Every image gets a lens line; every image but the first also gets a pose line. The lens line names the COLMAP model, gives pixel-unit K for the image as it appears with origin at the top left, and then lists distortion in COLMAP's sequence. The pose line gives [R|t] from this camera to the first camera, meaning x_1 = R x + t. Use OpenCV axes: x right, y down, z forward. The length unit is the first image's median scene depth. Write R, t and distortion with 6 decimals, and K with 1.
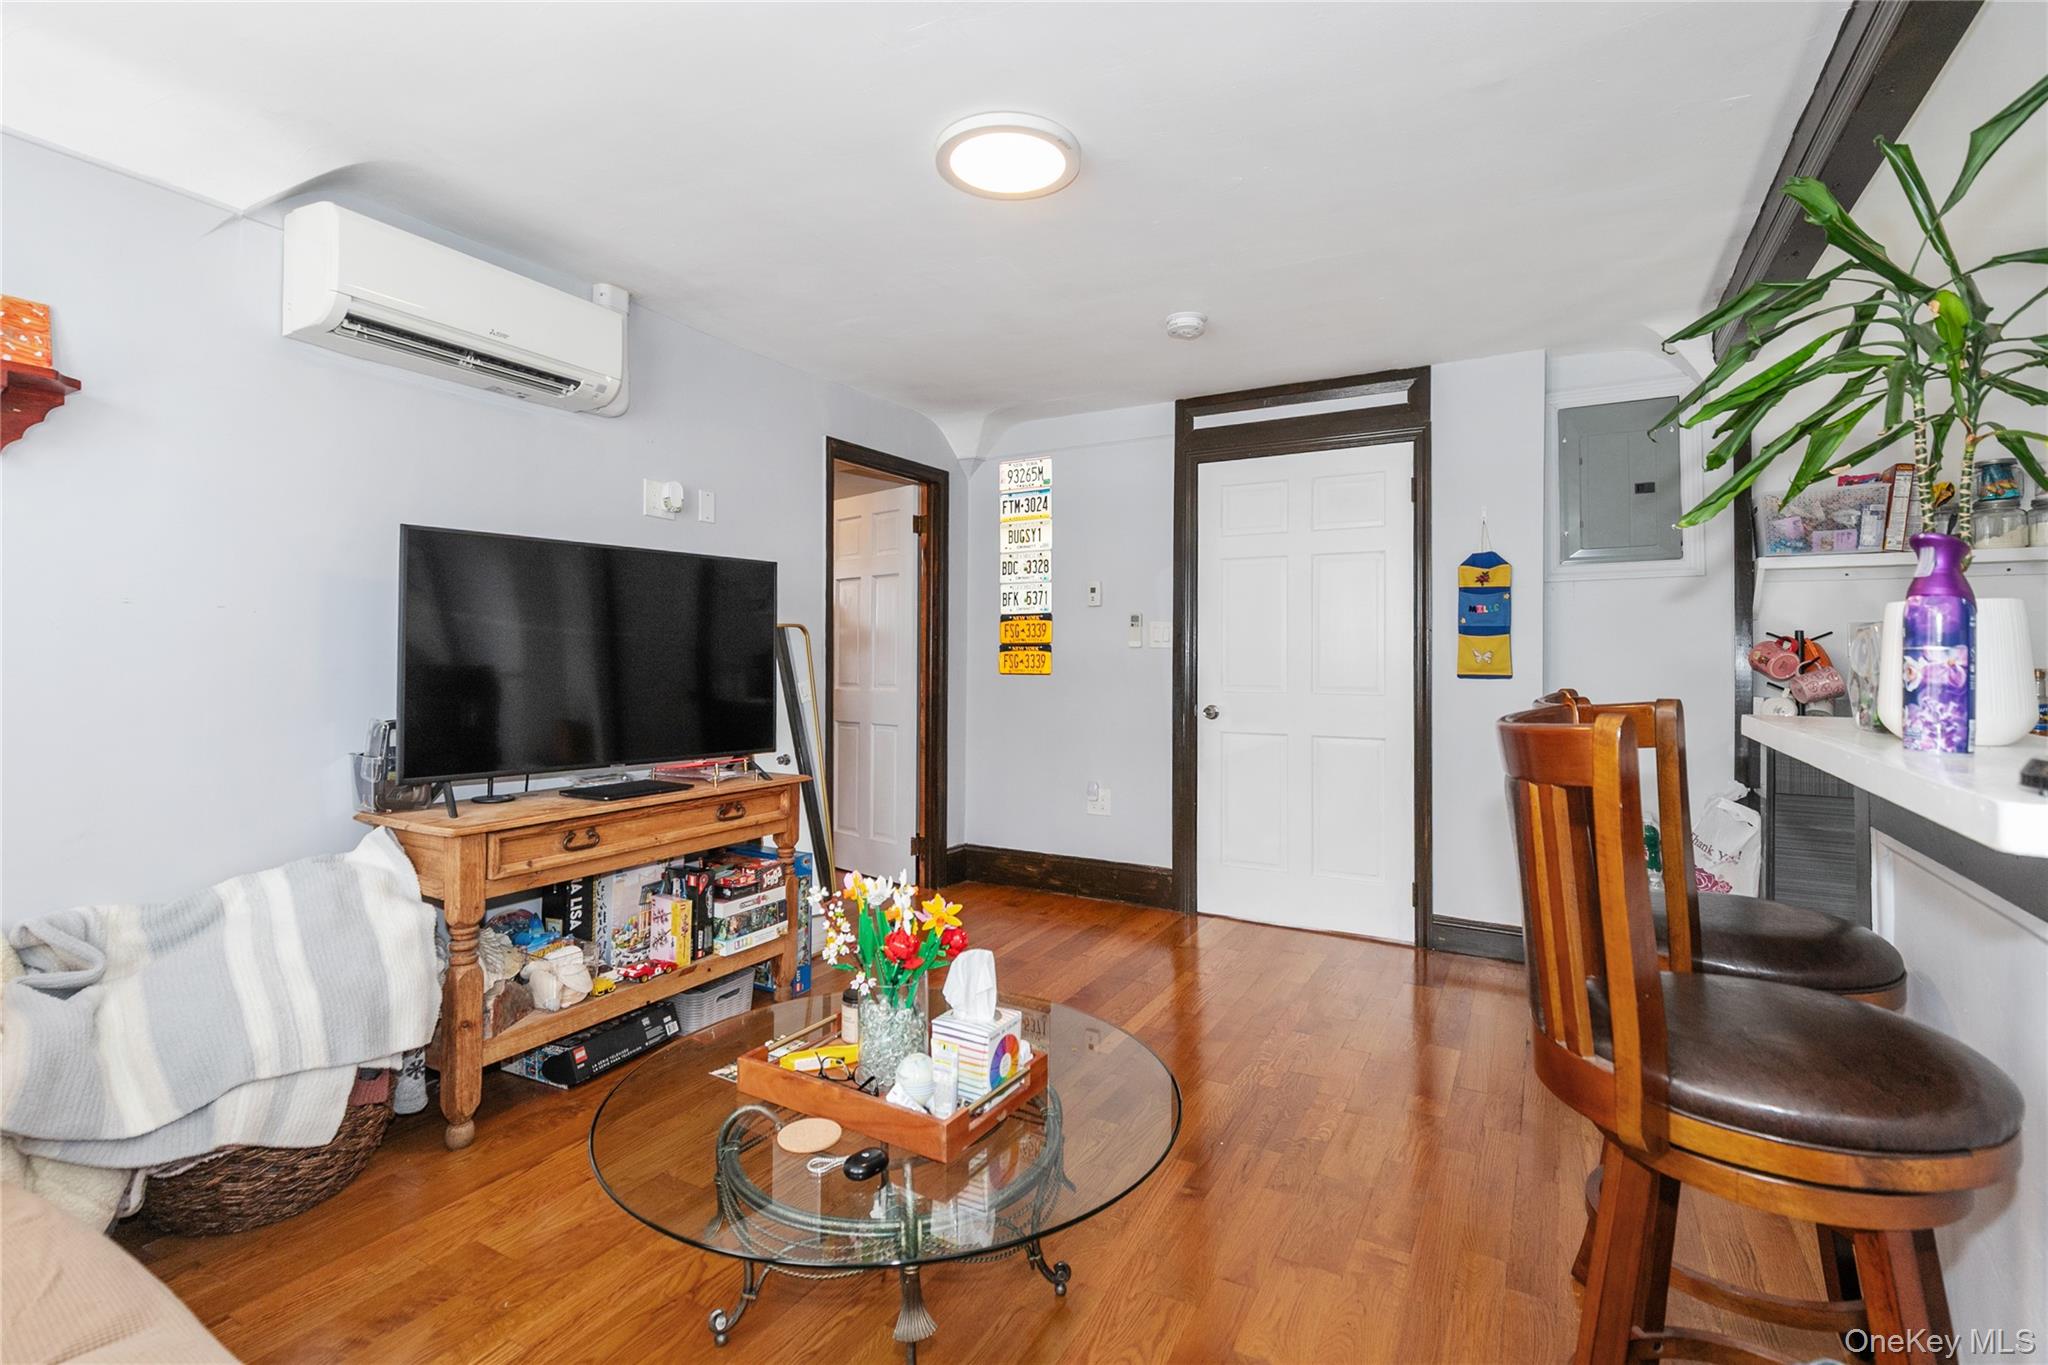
lens RADIAL K [[920.4, 0, 1025.2], [0, 920.4, 650.2], [0, 0, 1]] dist [0.001832, -0.000054]
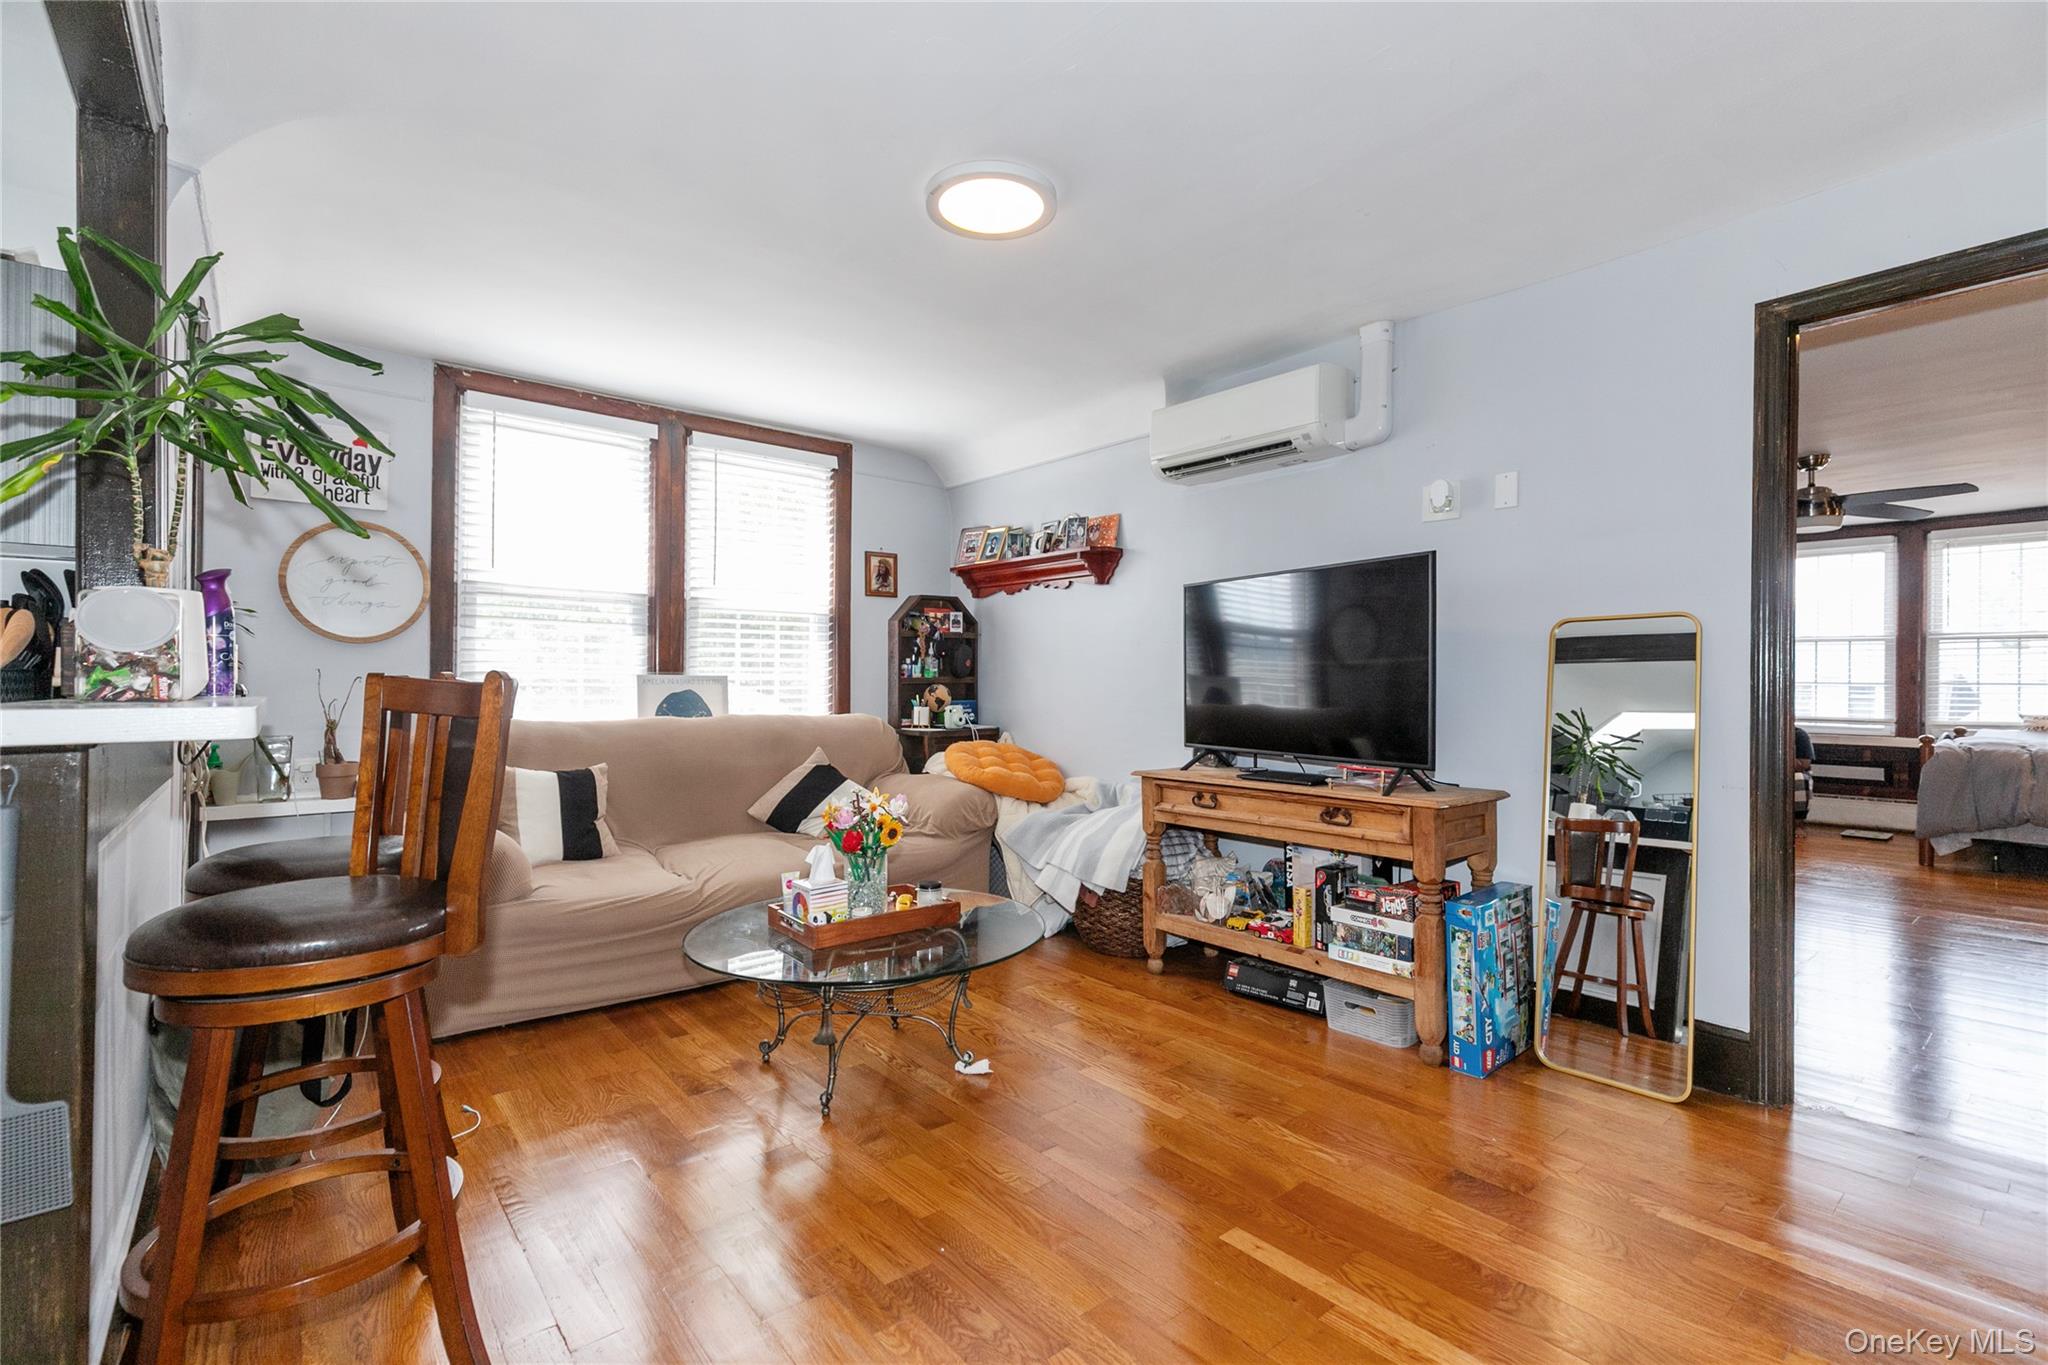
lens RADIAL K [[917.9, 0, 1024.0], [0, 917.9, 682.5], [0, 0, 1]] dist [0.000435, -0.000501]
pose [[-0.347647, -0.004990, -0.937612, 0.760618], [0.002490, 0.999977, -0.006245, 0.035720], [0.937622, -0.004505, -0.347627, 1.065314]]
